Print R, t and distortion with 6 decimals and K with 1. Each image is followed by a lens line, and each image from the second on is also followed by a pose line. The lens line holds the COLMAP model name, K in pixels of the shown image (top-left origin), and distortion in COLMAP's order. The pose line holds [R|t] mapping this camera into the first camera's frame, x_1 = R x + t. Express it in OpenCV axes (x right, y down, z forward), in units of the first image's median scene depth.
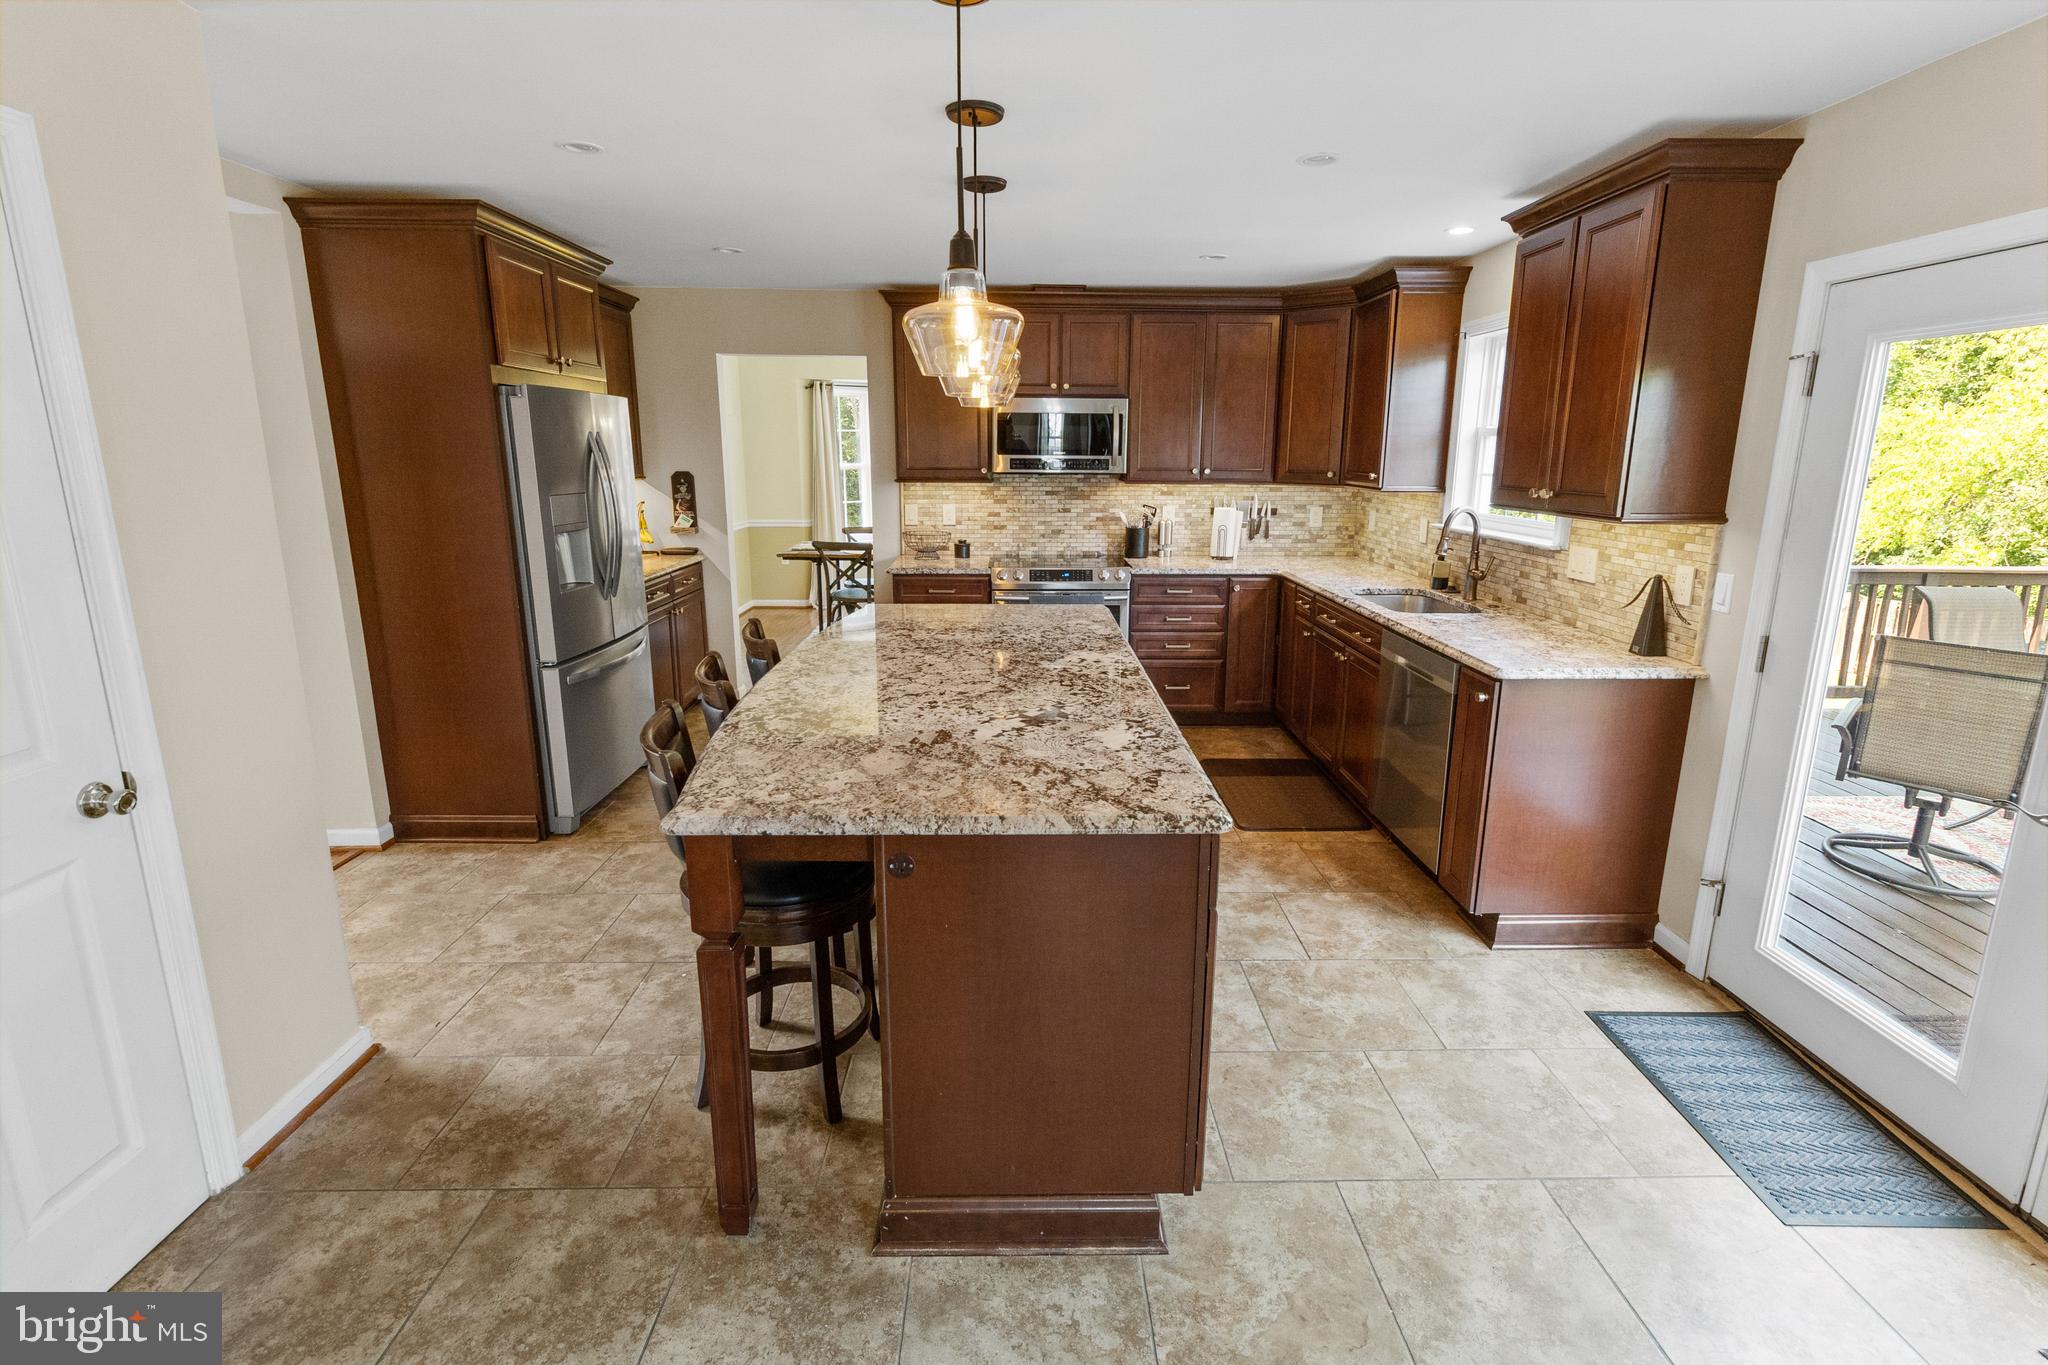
lens RADIAL K [[940.7, 0, 1032.1], [0, 940.7, 654.5], [0, 0, 1]] dist [0.001816, 0.000311]
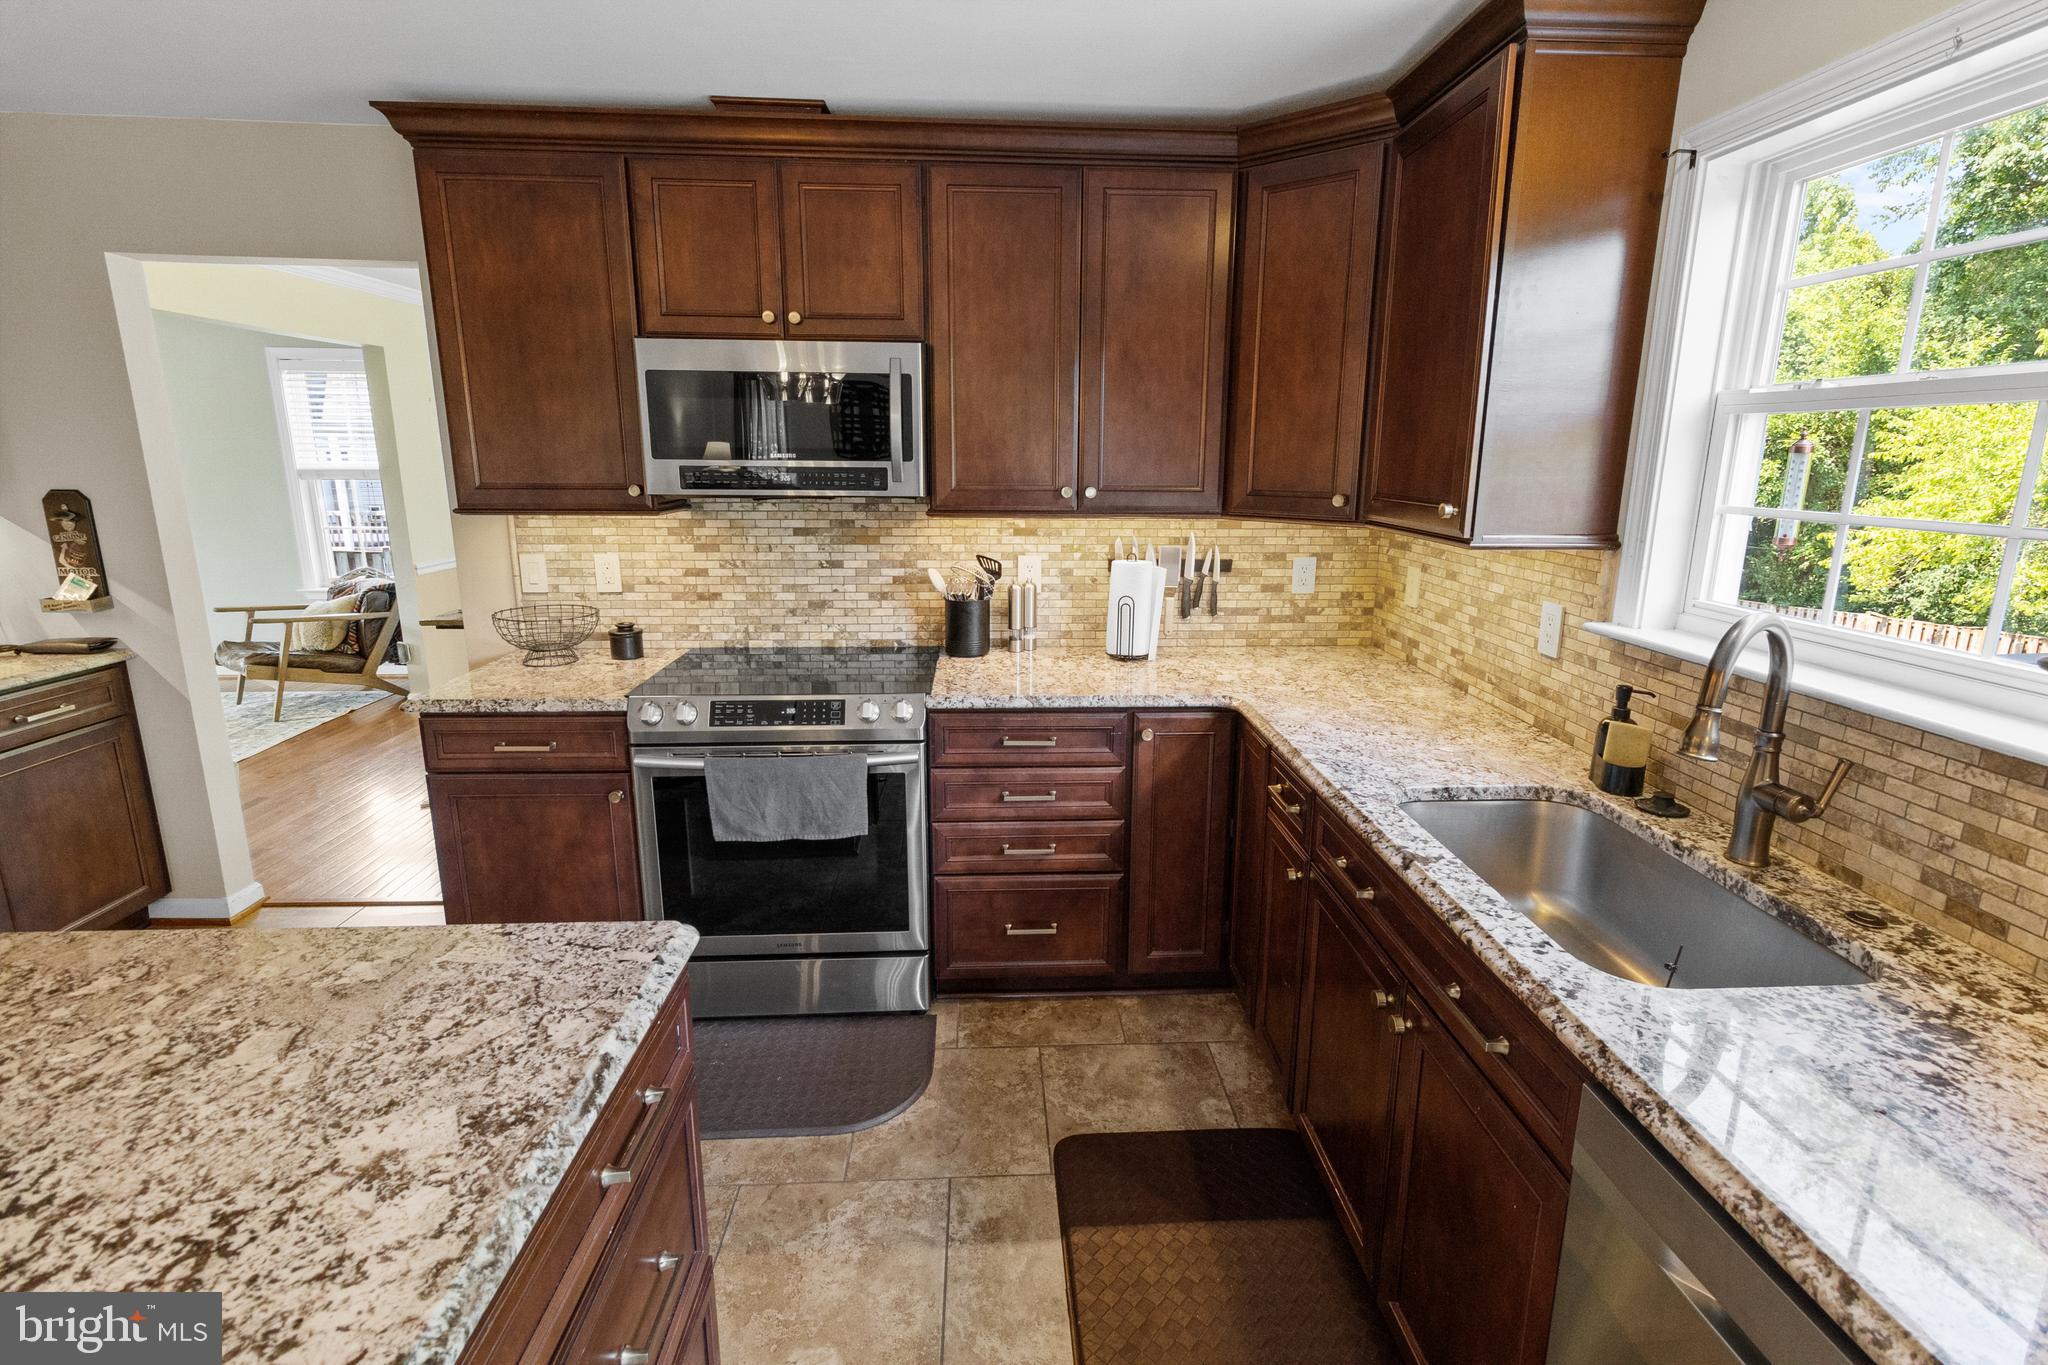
lens RADIAL K [[940.7, 0, 1032.1], [0, 940.7, 654.5], [0, 0, 1]] dist [0.001816, 0.000311]
pose [[0.999473, -0.004770, 0.032120, 0.137927], [0.004880, 0.999983, -0.003325, -0.106815], [-0.032103, 0.003479, 0.999479, 0.500141]]
